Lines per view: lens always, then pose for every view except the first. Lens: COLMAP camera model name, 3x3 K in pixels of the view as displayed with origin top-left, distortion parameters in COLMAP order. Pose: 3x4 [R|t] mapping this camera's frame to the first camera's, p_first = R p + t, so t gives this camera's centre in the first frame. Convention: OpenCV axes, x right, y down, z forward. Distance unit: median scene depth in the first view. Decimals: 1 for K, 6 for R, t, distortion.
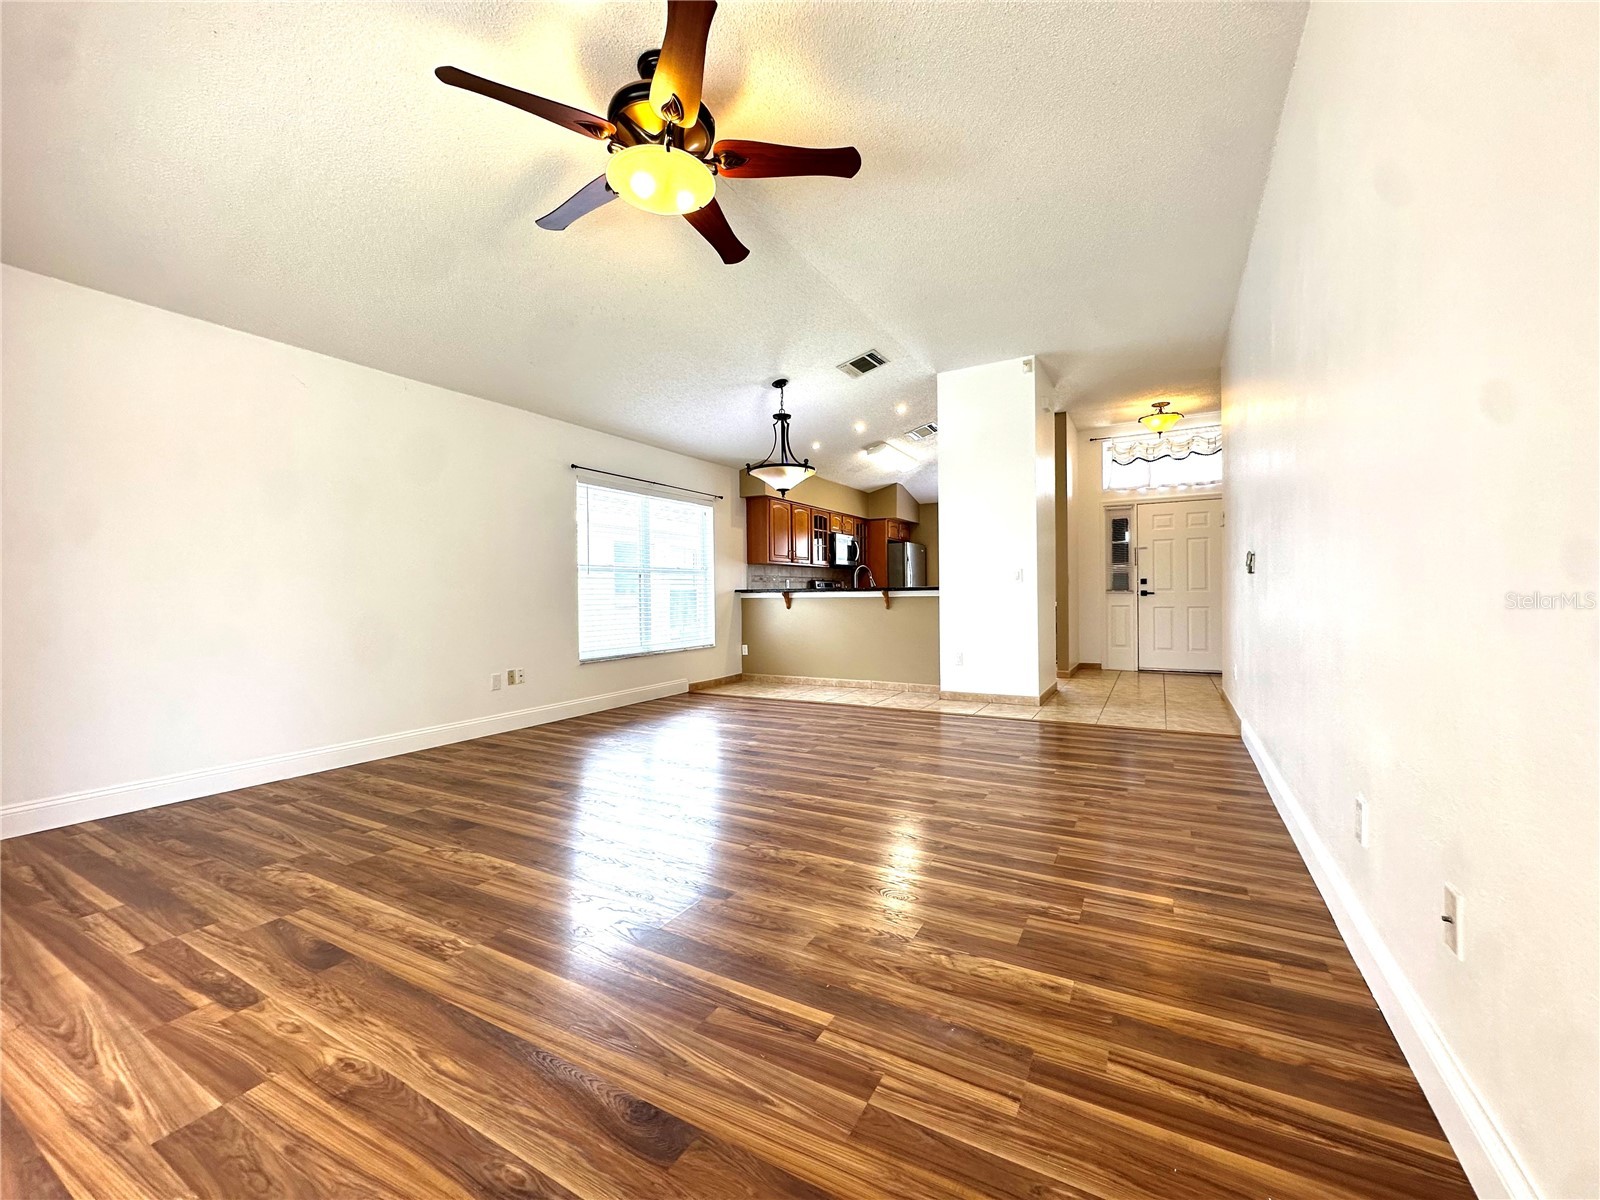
lens RADIAL K [[638.5, 0, 800.0], [0, 638.5, 600.0], [0, 0, 1]] dist [-0.000874, 0.000393]
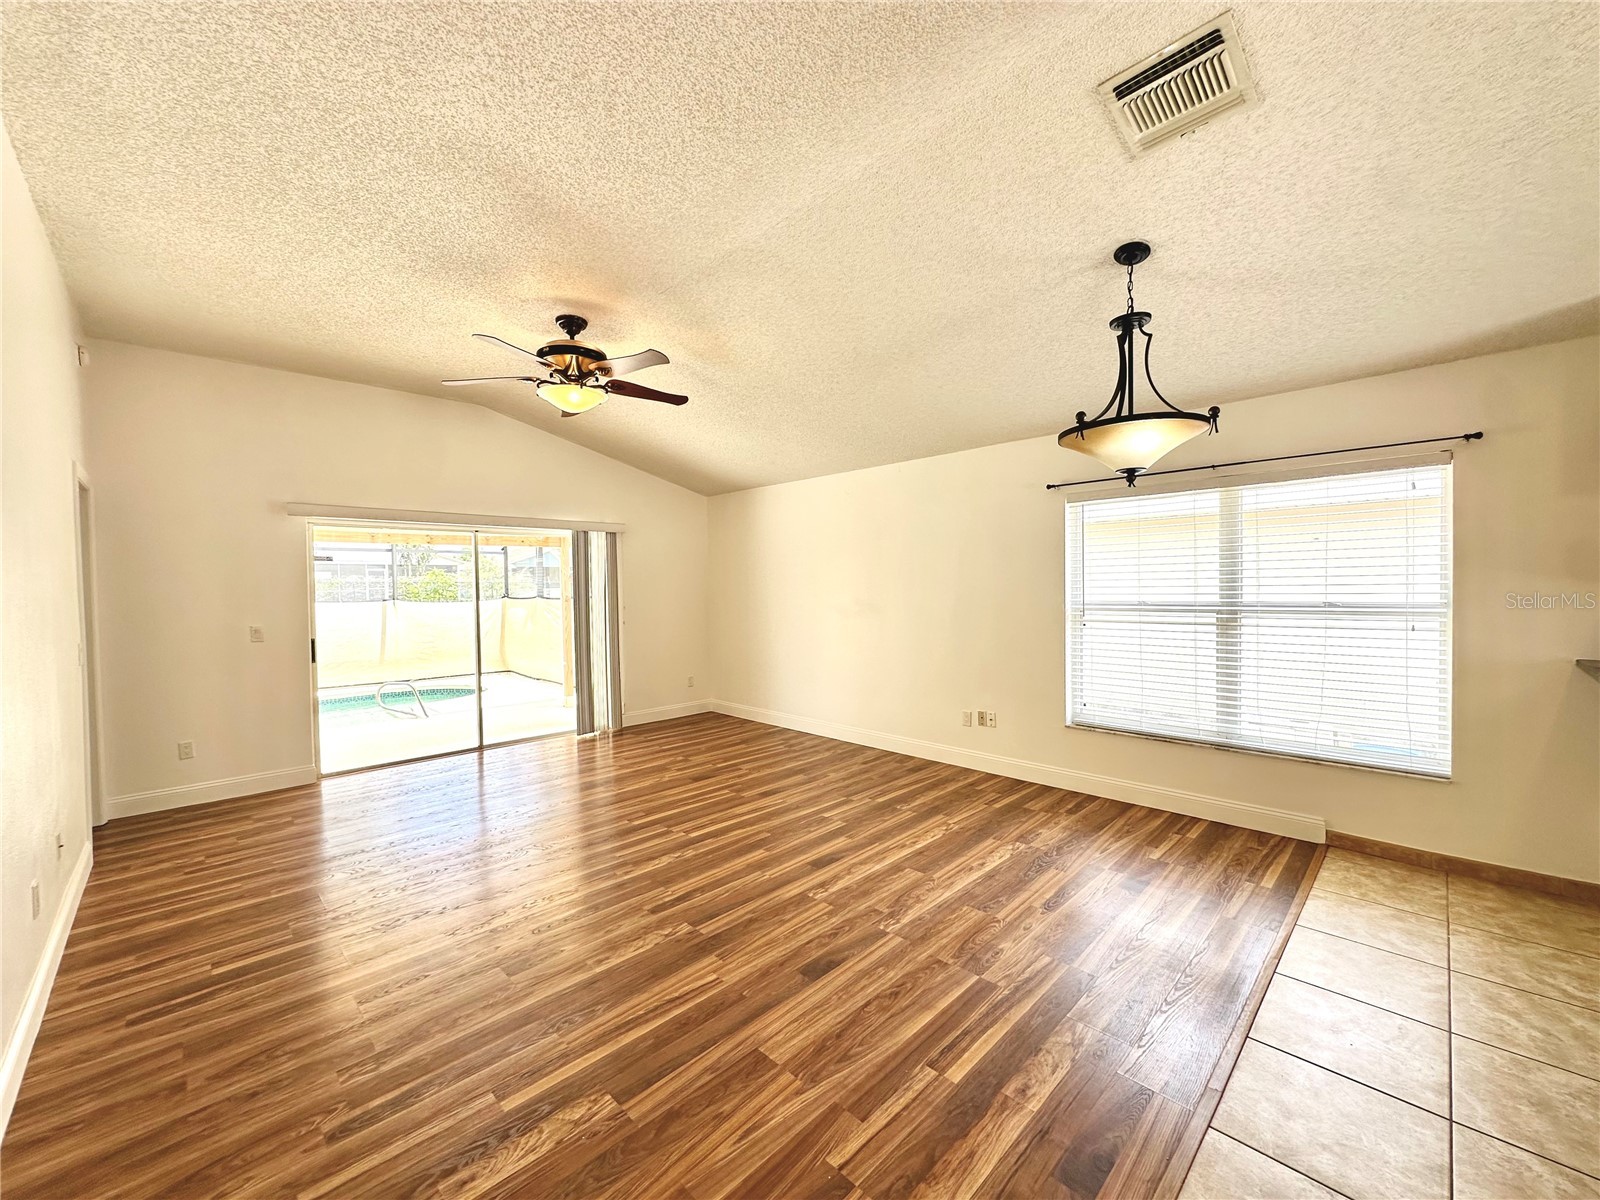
lens RADIAL K [[638.5, 0, 800.0], [0, 638.5, 600.0], [0, 0, 1]] dist [-0.000874, 0.000393]
pose [[-0.278950, 0.034946, -0.959669, 0.850458], [0.009418, 0.999389, 0.033654, -0.147853], [0.960259, 0.000349, -0.279109, 1.452687]]
